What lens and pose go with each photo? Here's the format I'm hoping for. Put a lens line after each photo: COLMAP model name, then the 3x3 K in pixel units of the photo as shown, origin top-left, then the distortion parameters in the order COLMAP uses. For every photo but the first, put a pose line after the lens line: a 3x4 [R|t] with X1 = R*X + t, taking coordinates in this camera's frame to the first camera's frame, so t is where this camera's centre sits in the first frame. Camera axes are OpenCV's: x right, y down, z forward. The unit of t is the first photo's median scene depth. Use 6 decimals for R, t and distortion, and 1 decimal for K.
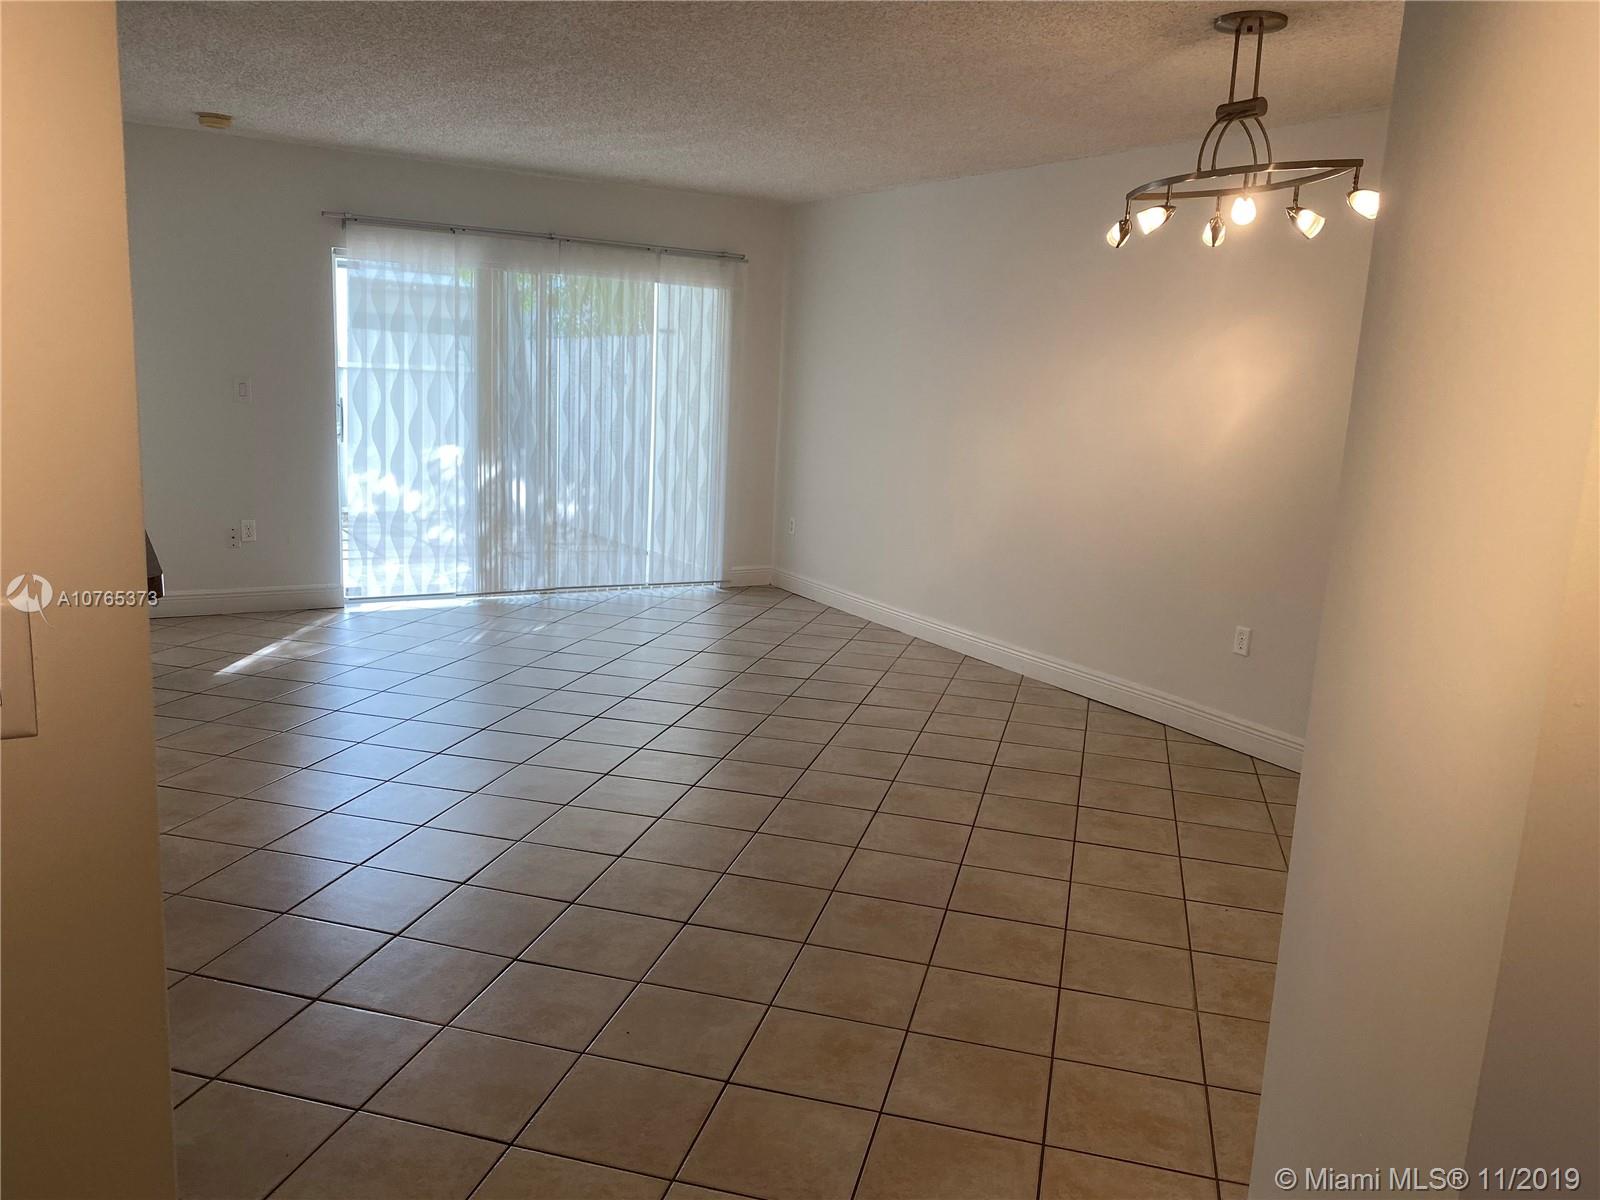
lens RADIAL K [[1199.5, 0, 796.7], [0, 1199.5, 564.7], [0, 0, 1]] dist [0.111934, -0.249169]
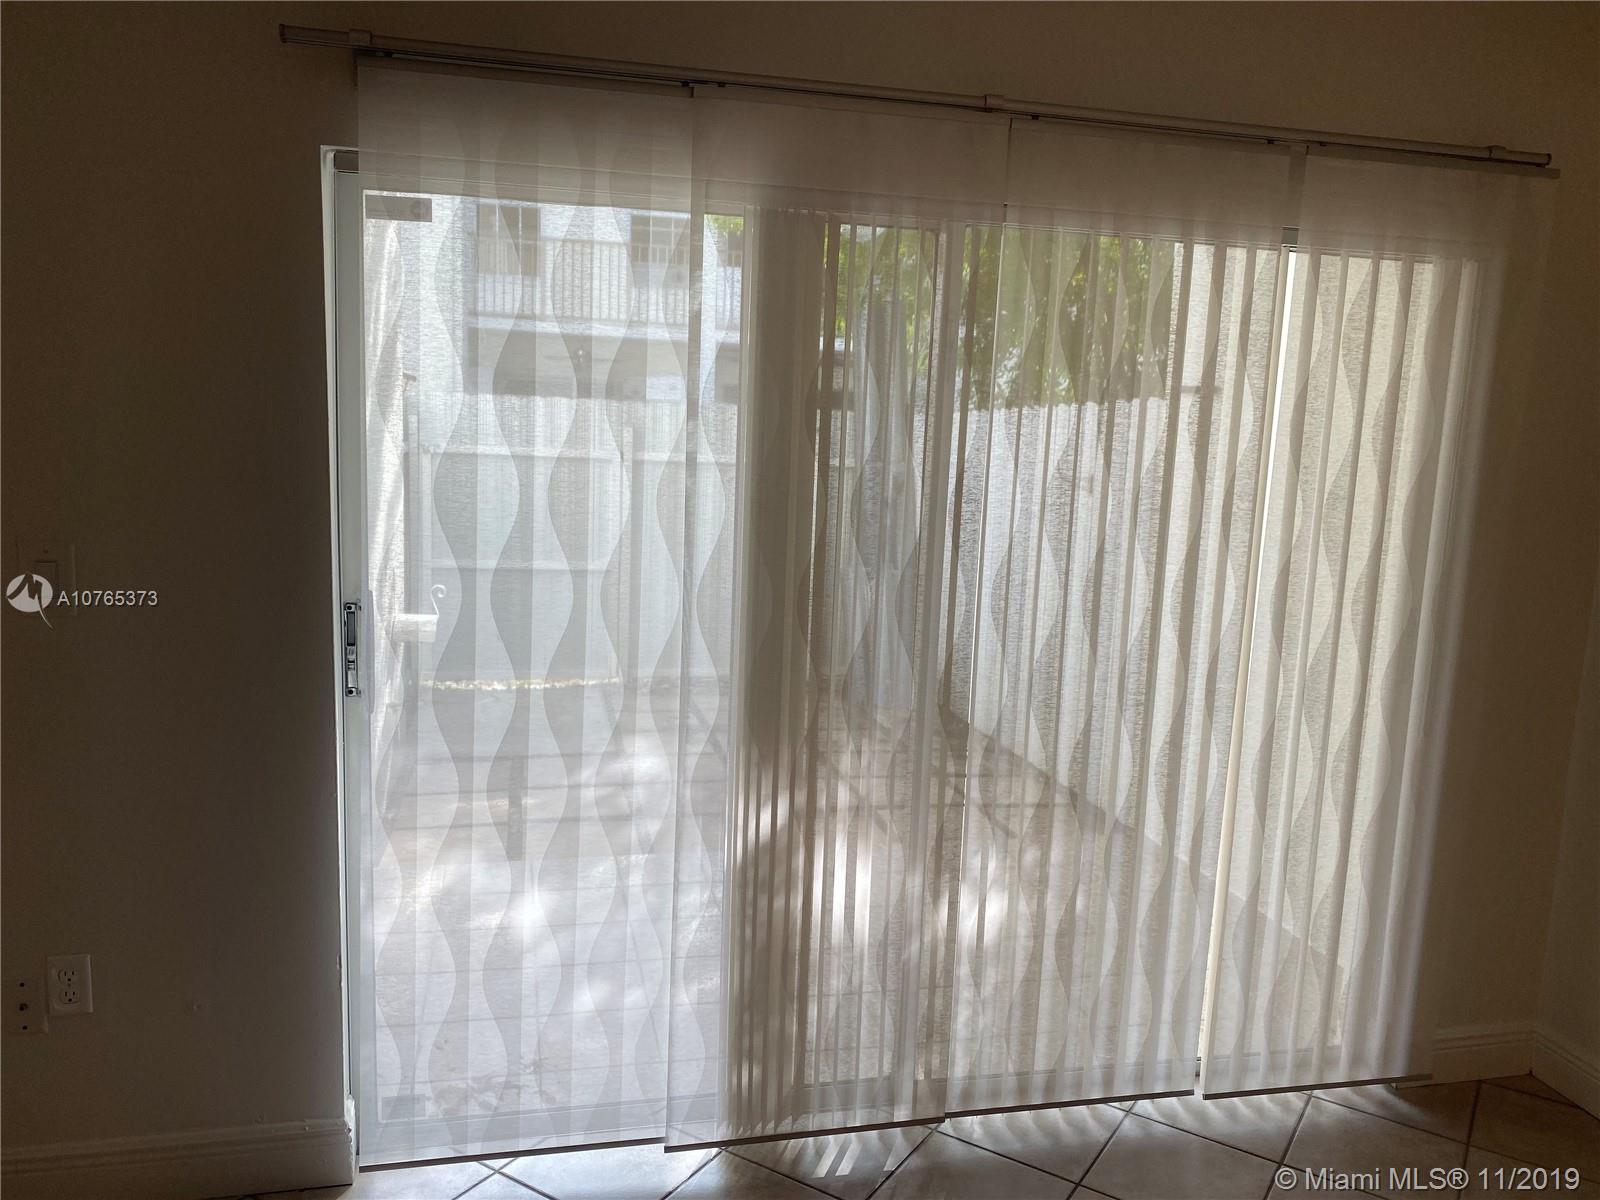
lens RADIAL K [[1264.3, 0, 797.2], [0, 1264.3, 606.4], [0, 0, 1]] dist [0.019148, -0.000995]
pose [[0.946501, 0.040459, -0.320156, -0.135897], [-0.048907, 0.998634, -0.018387, -0.126639], [0.318974, 0.033061, 0.947187, 0.666594]]
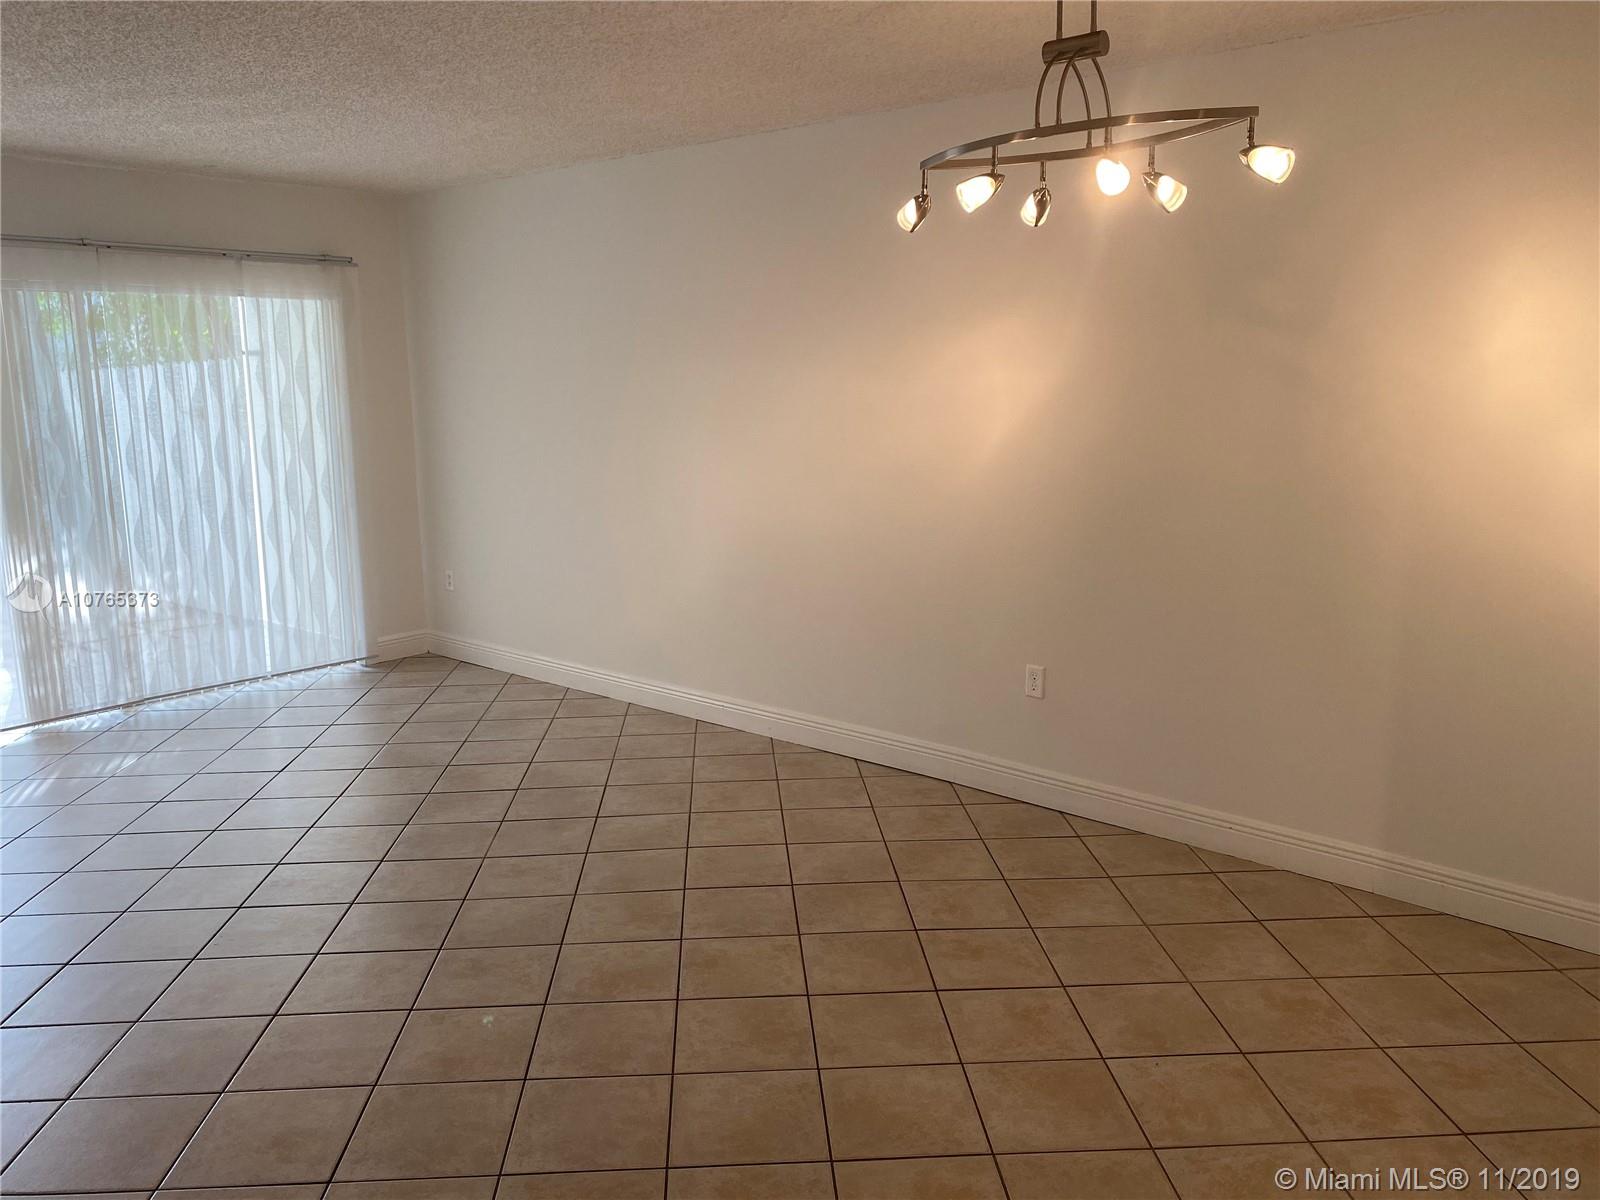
lens RADIAL K [[1211.4, 0, 802.3], [0, 1211.4, 572.6], [0, 0, 1]] dist [0.001319, -0.003202]
pose [[0.945552, -0.111327, 0.305839, -0.032791], [0.108811, 0.993740, 0.025319, -0.036455], [-0.306744, 0.009338, 0.951746, 0.145116]]
